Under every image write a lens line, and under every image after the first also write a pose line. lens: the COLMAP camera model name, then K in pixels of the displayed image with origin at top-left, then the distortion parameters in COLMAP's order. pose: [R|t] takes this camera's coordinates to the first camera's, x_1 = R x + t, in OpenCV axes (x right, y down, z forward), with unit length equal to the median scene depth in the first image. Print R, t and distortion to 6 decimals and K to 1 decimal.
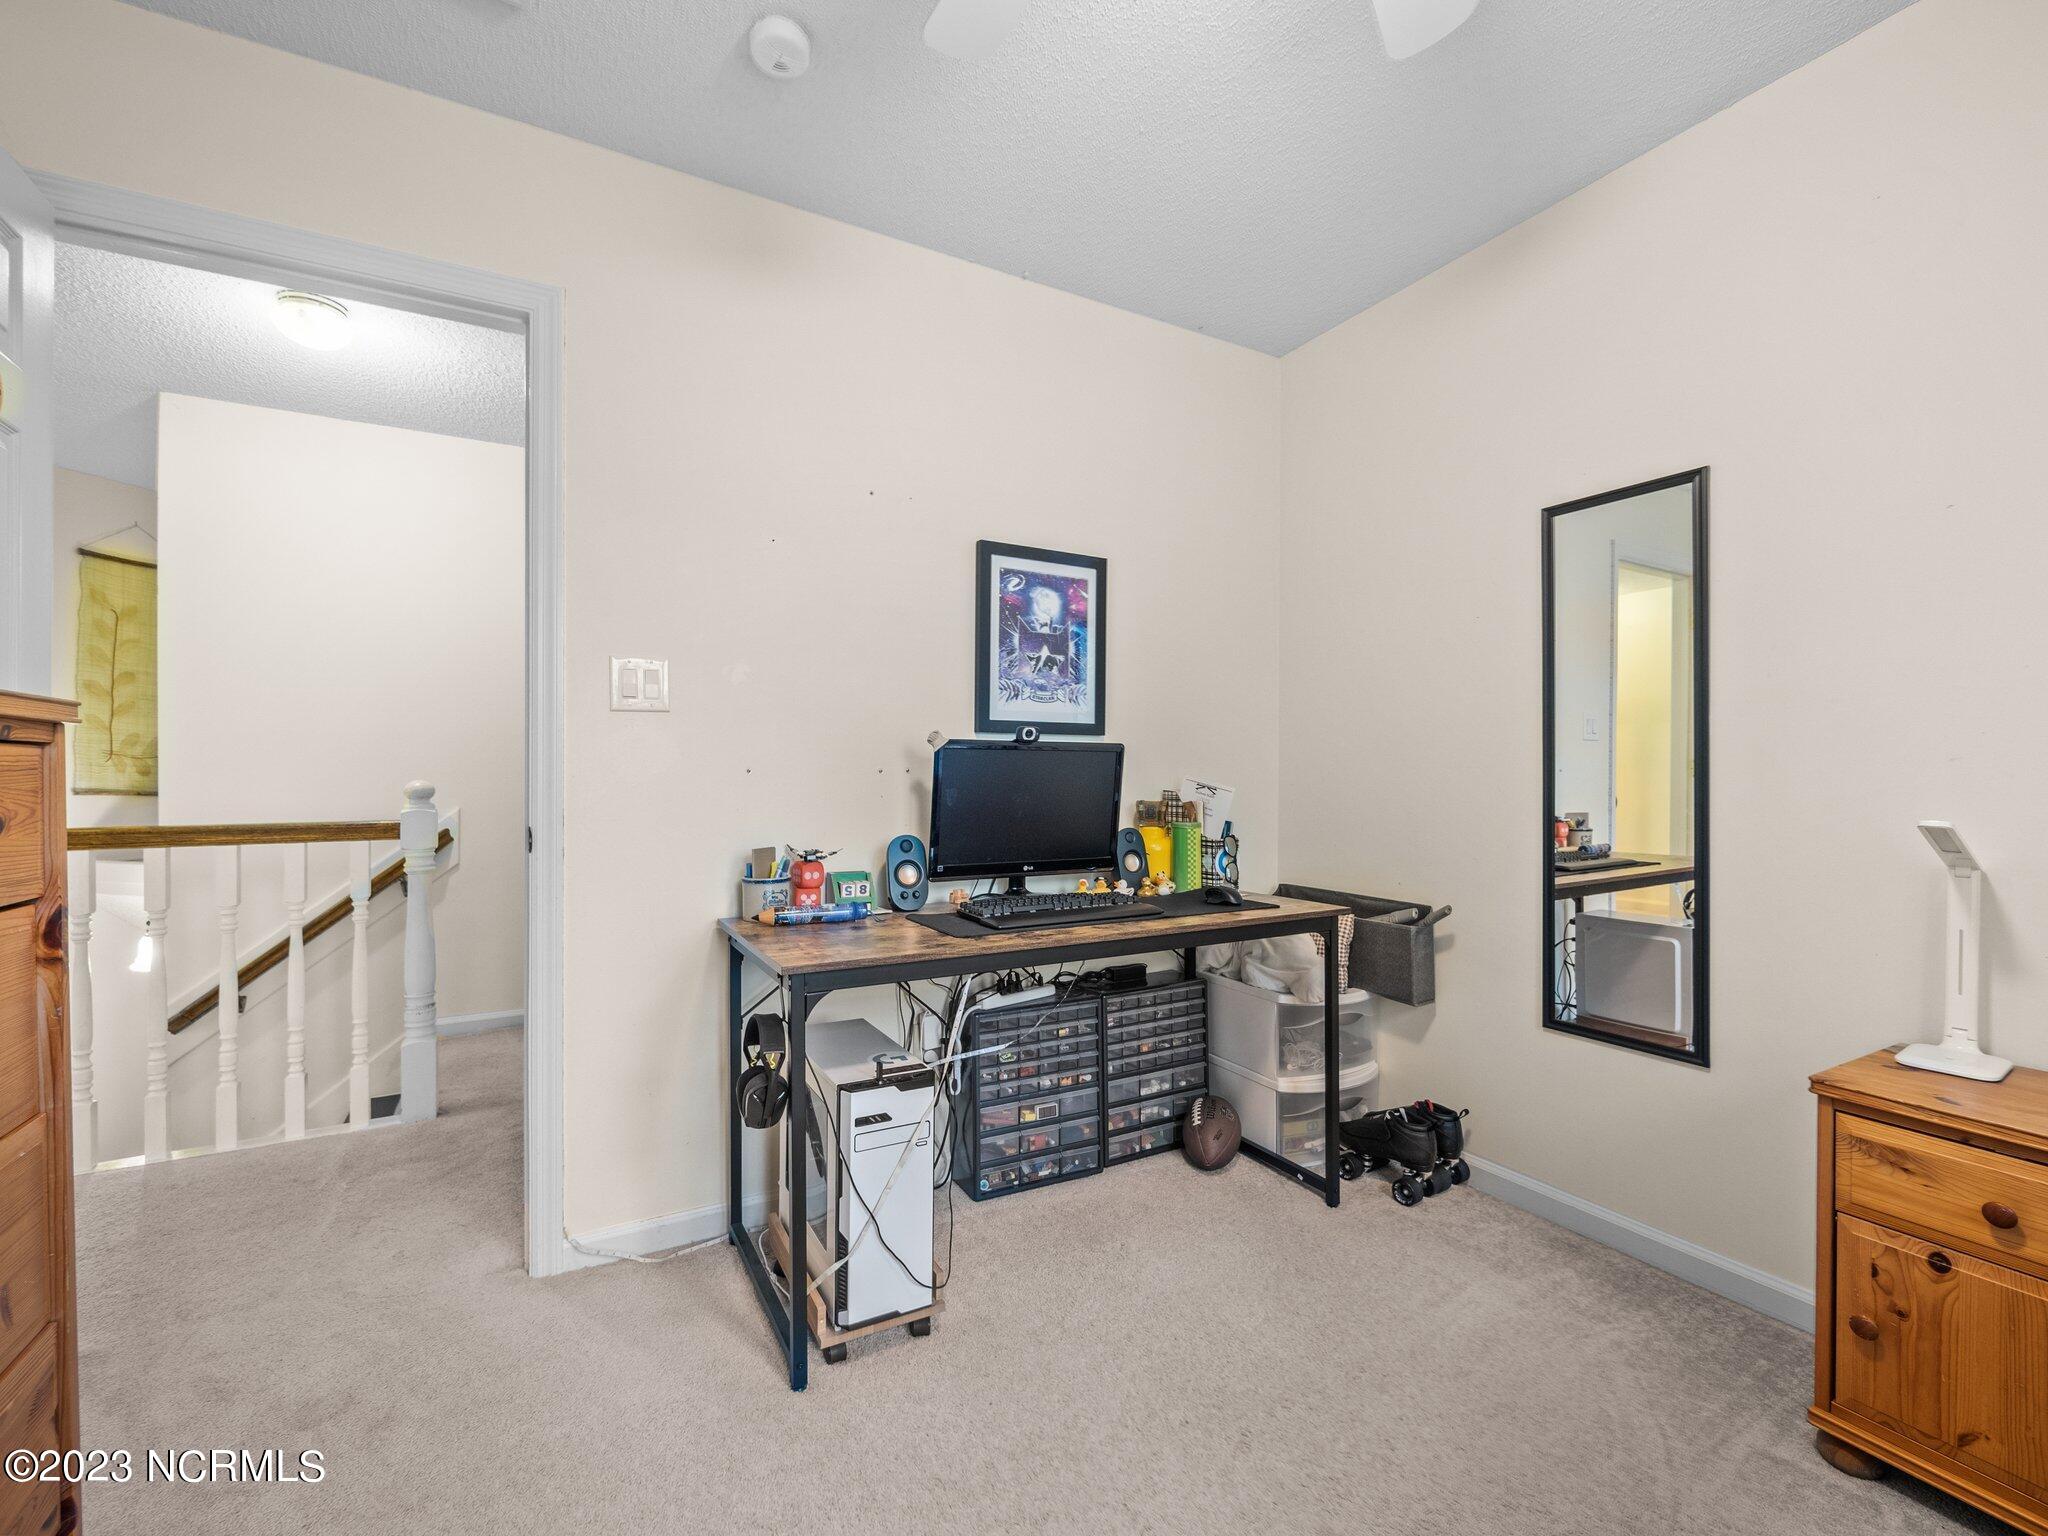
lens RADIAL K [[878.1, 0, 1024.0], [0, 878.1, 768.0], [0, 0, 1]] dist [-0.002873, -0.000280]
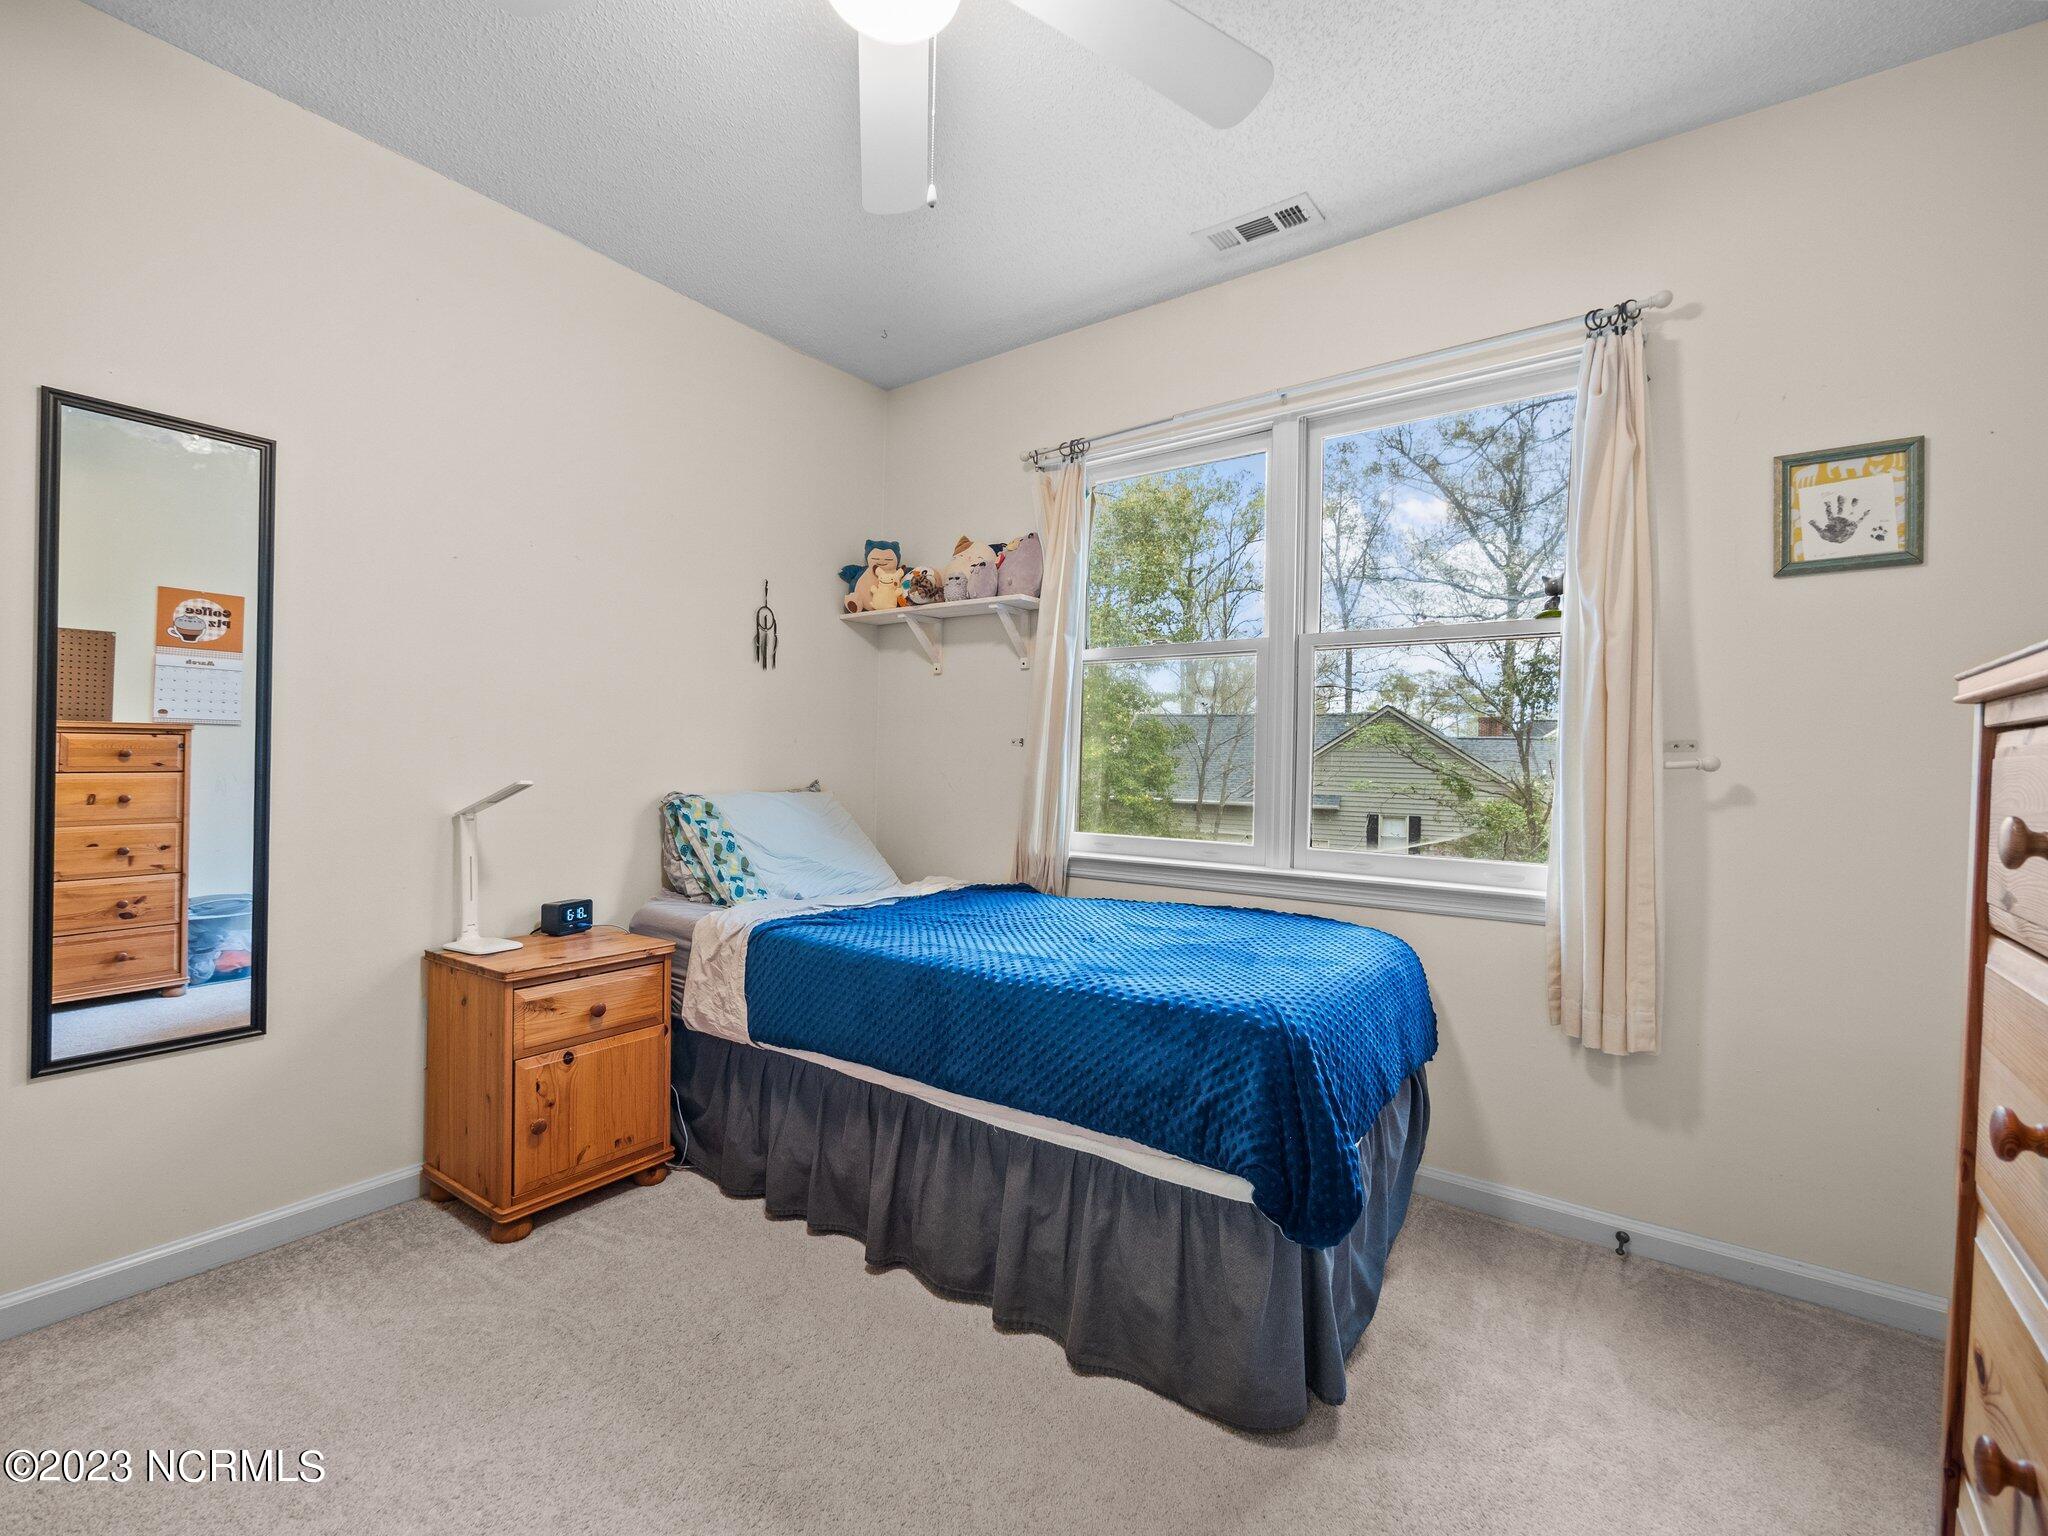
lens RADIAL K [[878.1, 0, 1024.0], [0, 878.1, 768.0], [0, 0, 1]] dist [-0.002873, -0.000280]
pose [[-0.413868, -0.012694, 0.910248, -0.693255], [-0.019746, 0.999793, 0.004965, 0.014741], [-0.910123, -0.015918, -0.414033, 0.859587]]
